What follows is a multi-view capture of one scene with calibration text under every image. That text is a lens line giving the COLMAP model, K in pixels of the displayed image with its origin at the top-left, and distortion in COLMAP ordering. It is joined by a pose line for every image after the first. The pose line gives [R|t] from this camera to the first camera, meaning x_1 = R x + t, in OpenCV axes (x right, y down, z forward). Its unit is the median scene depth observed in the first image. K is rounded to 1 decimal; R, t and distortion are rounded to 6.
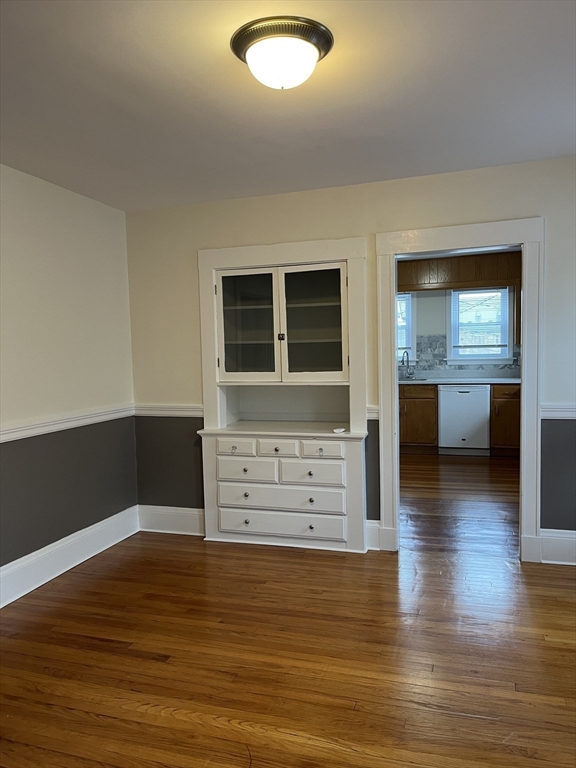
lens RADIAL K [[580.0, 0, 288.5], [0, 580.0, 386.9], [0, 0, 1]] dist [0.075166, -0.121336]
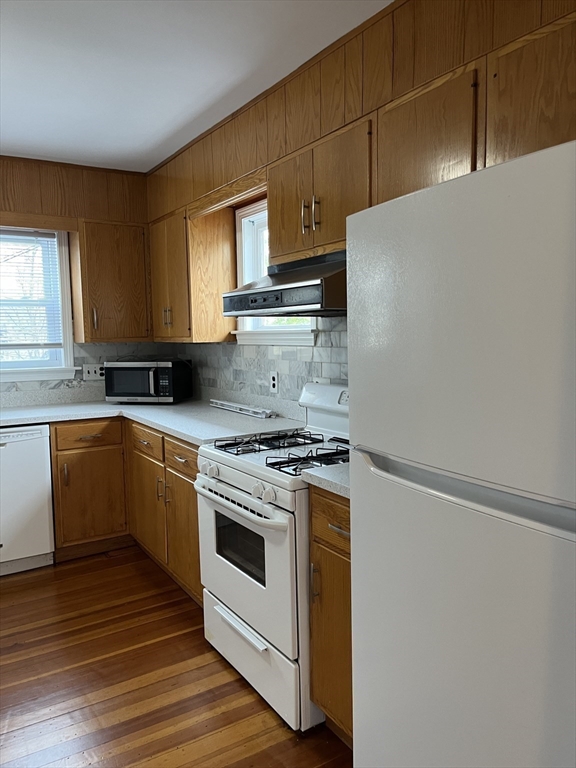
lens RADIAL K [[580.0, 0, 288.5], [0, 580.0, 386.9], [0, 0, 1]] dist [0.075166, -0.121336]
pose [[0.645048, -0.059819, 0.761797, 0.167601], [0.055529, 0.997965, 0.031344, -0.065775], [-0.762122, 0.022083, 0.647057, 0.867125]]
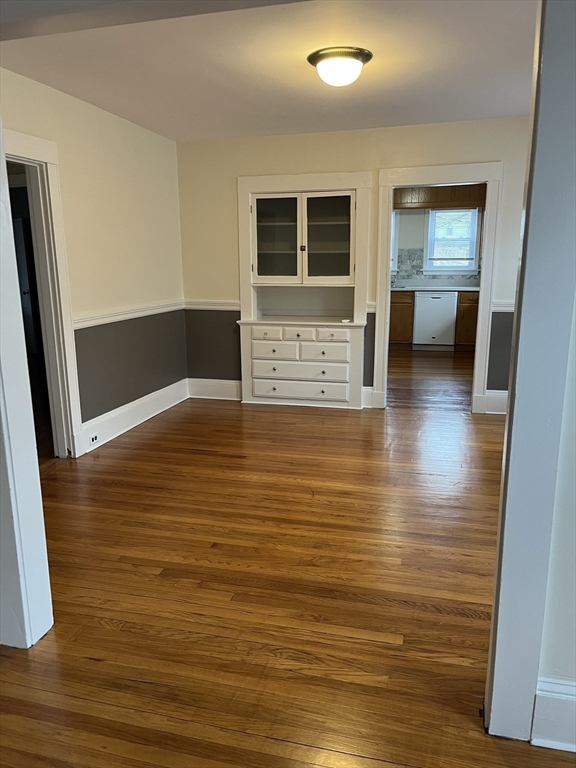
lens RADIAL K [[580.0, 0, 288.5], [0, 580.0, 386.9], [0, 0, 1]] dist [0.075166, -0.121336]
pose [[0.998491, 0.005725, 0.054610, -0.111727], [-0.013788, 0.988827, 0.148431, 0.026994], [-0.053150, -0.148960, 0.987414, -0.328224]]
